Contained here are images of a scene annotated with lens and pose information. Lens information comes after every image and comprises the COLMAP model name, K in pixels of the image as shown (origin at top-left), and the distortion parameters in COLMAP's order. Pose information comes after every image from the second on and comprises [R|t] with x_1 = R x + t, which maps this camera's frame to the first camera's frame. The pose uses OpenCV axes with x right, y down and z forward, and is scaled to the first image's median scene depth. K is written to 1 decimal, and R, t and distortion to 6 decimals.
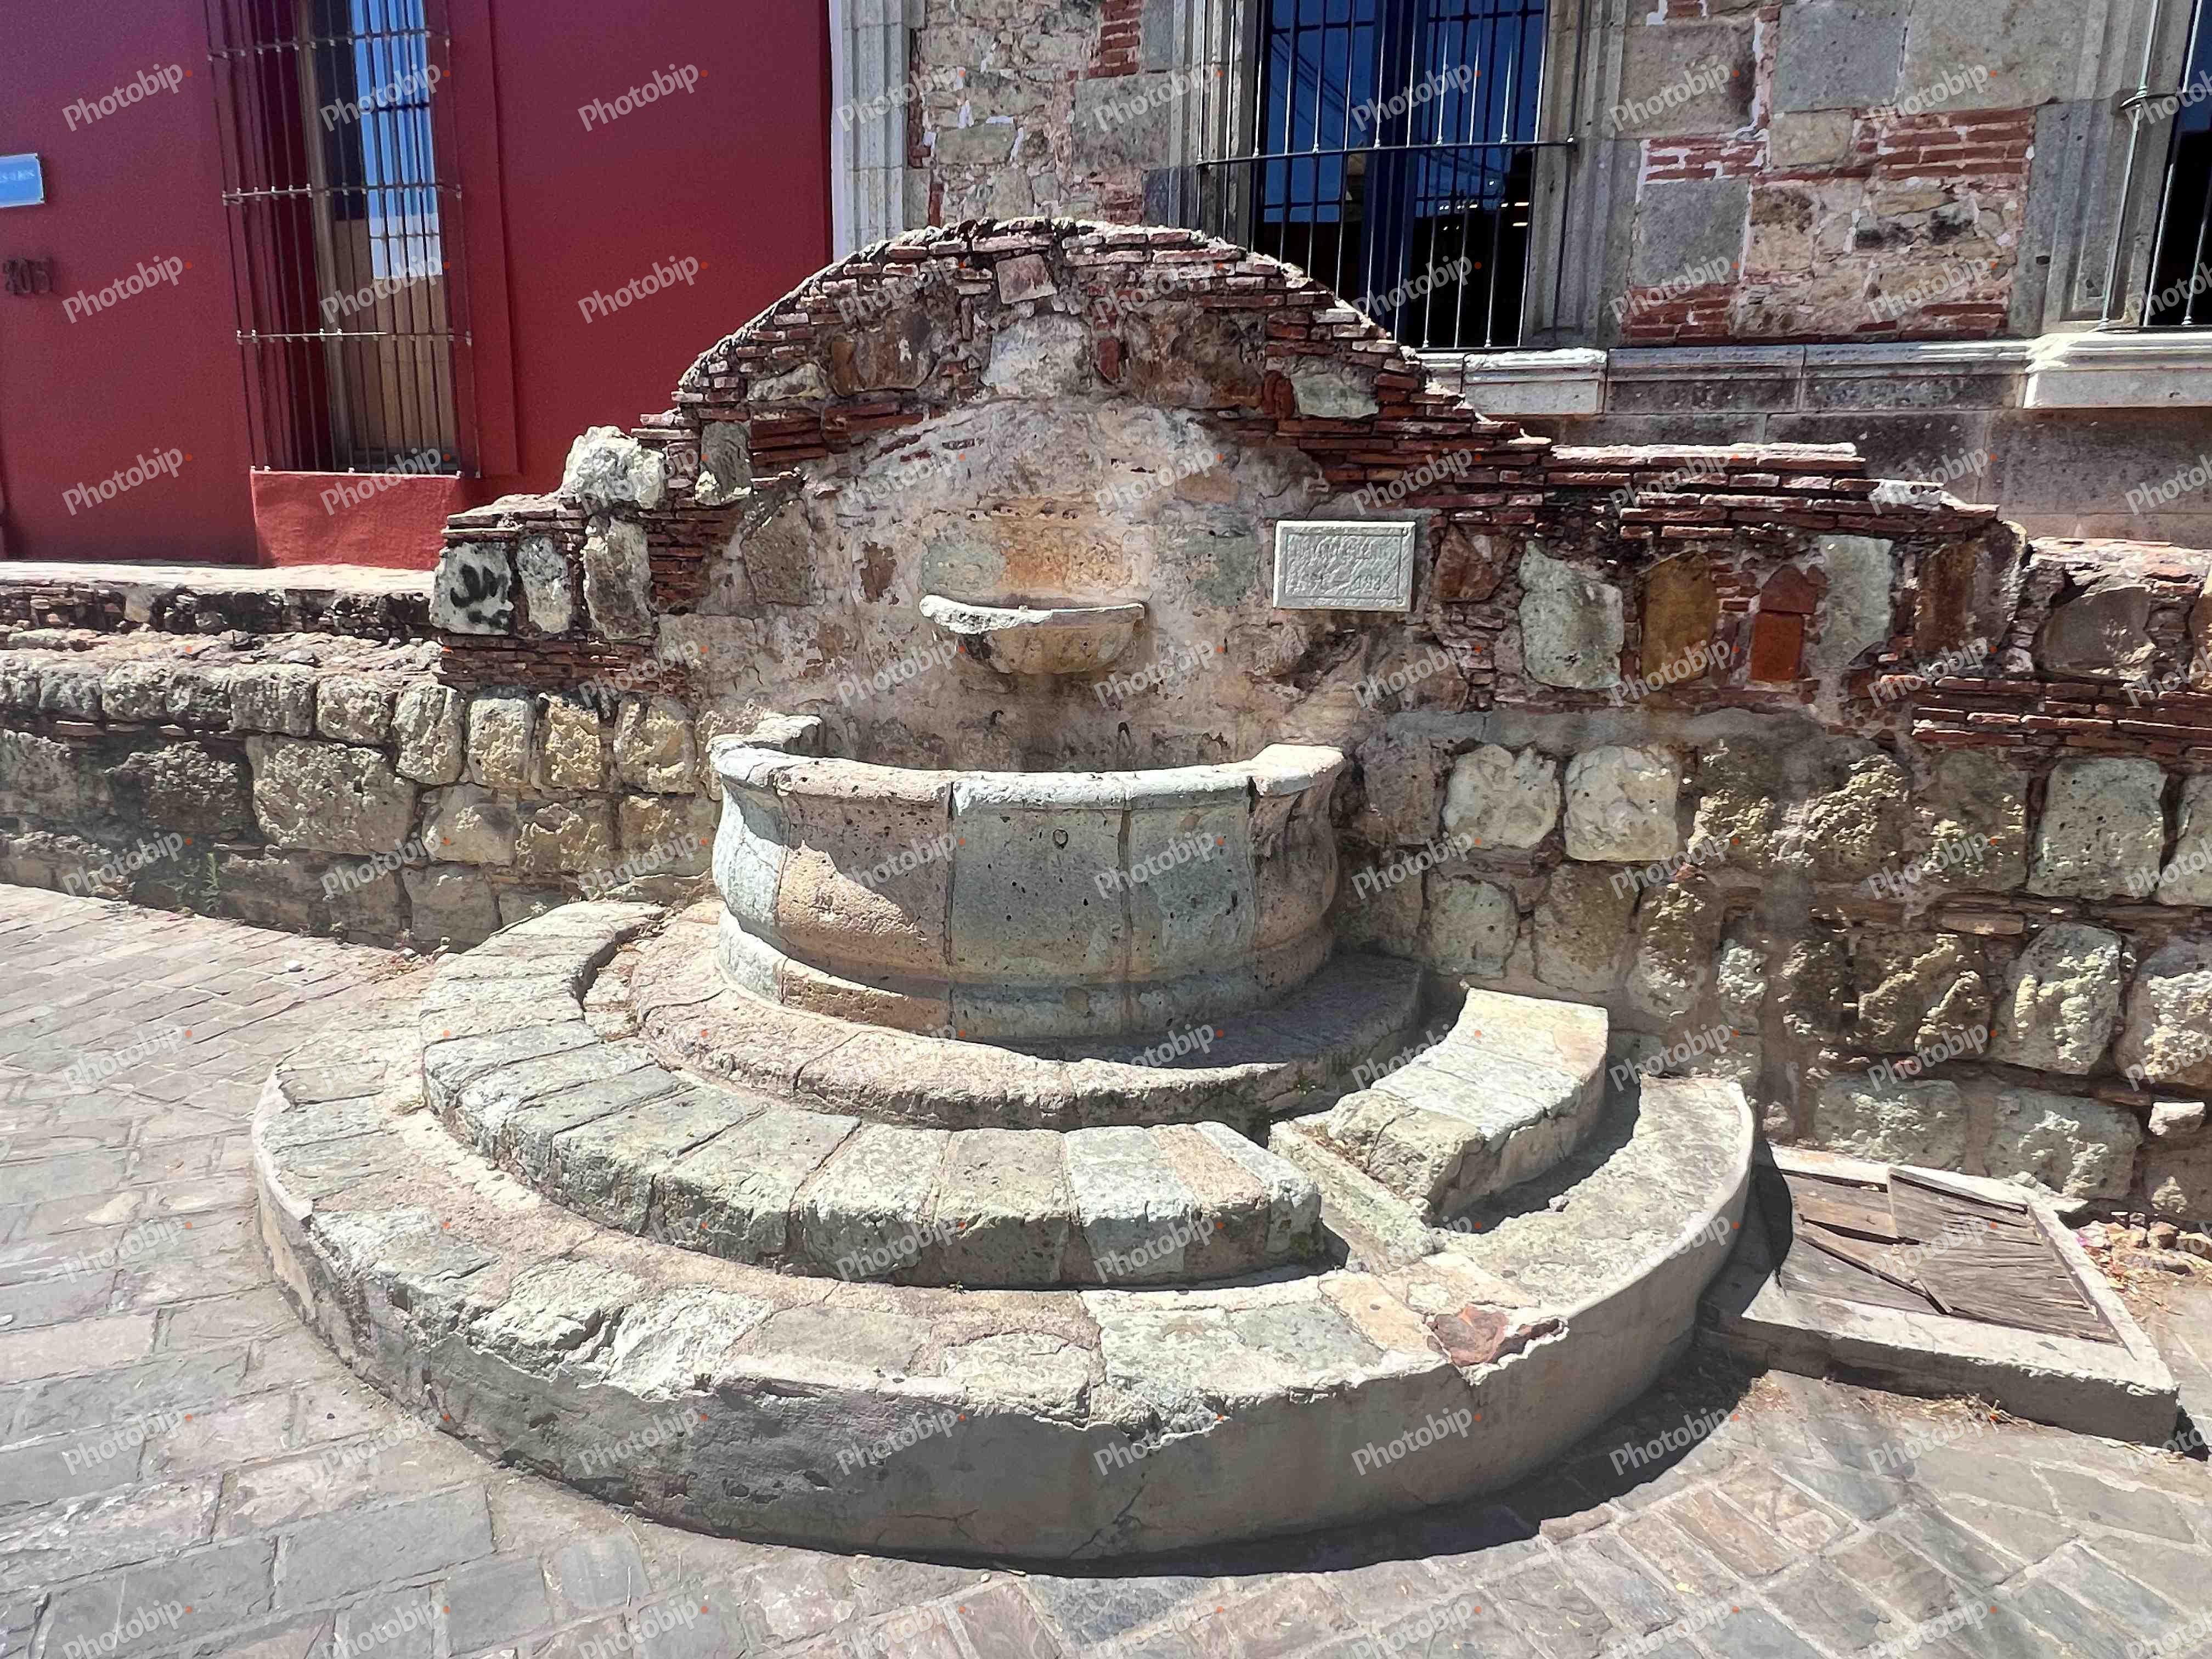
lens RADIAL K [[1333.4, 0, 1106.1], [0, 1333.4, 831.3], [0, 0, 1]] dist [0.000642, -0.001464]
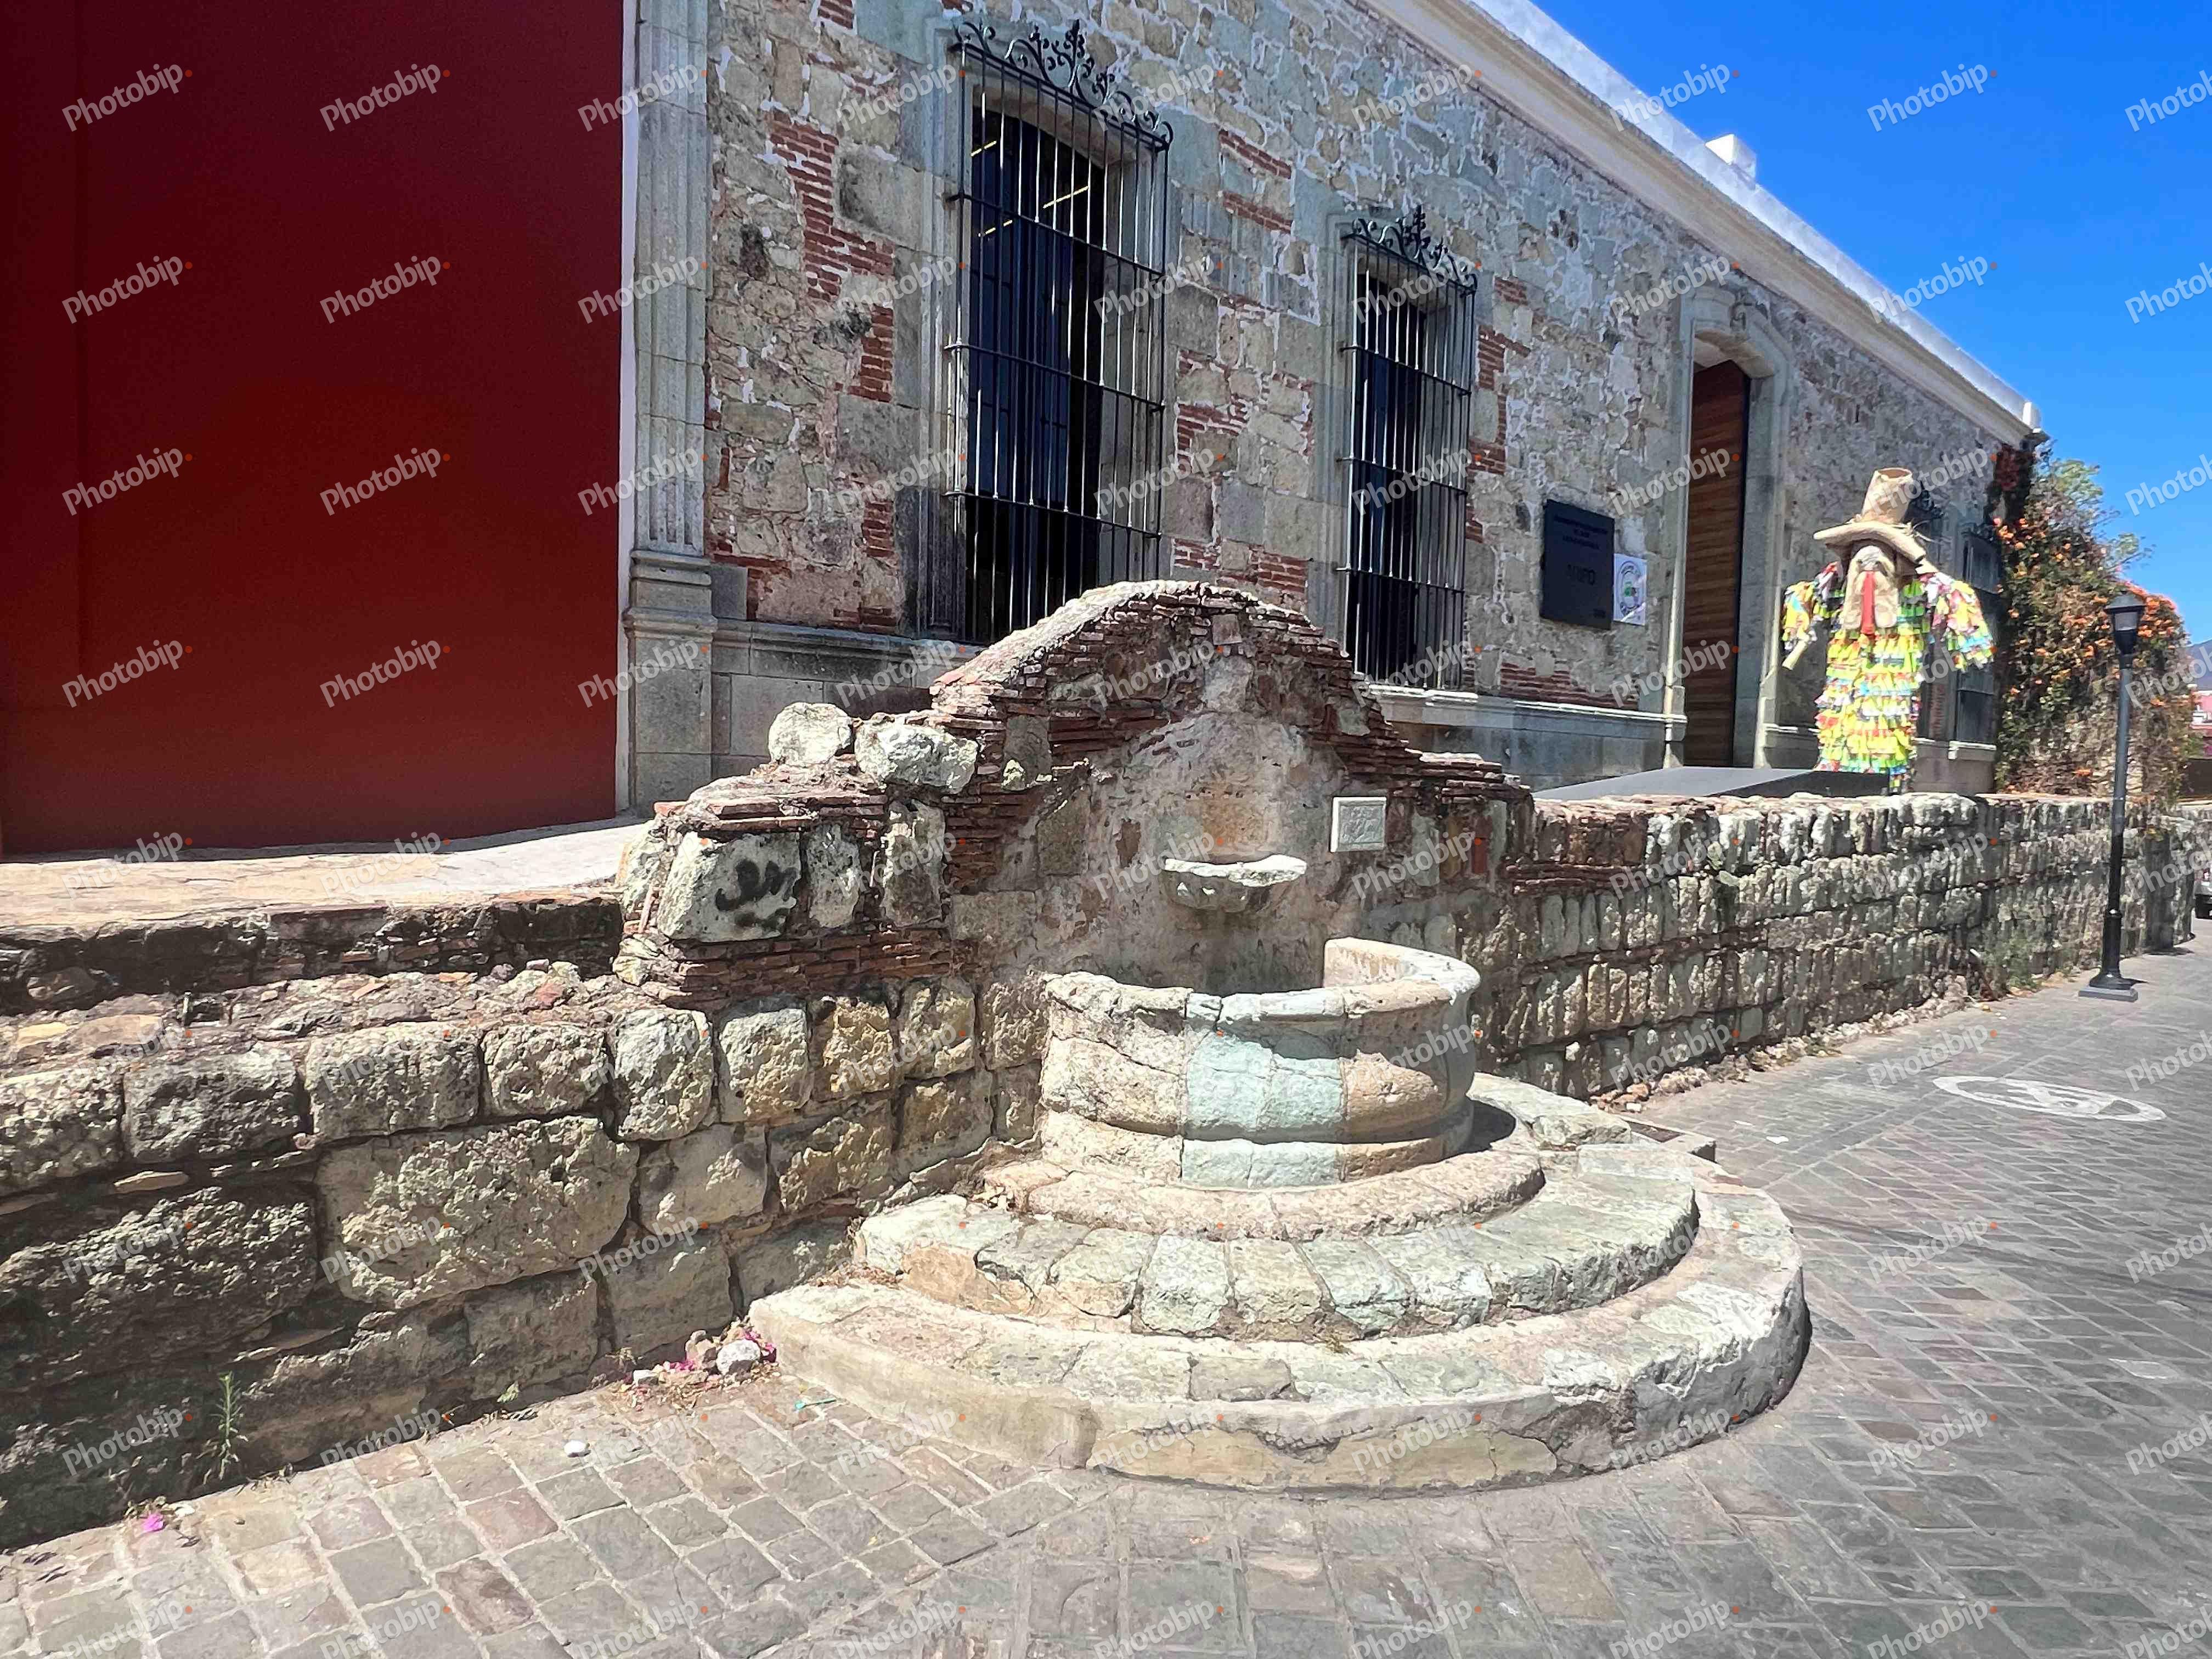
lens RADIAL K [[1333.4, 0, 1106.1], [0, 1333.4, 830.0], [0, 0, 1]] dist [0.000642, -0.001464]
pose [[0.478918, -0.053240, 0.876244, -1.131007], [0.164249, 0.985967, -0.029865, -0.158838], [-0.862357, 0.158225, 0.480942, 0.400592]]
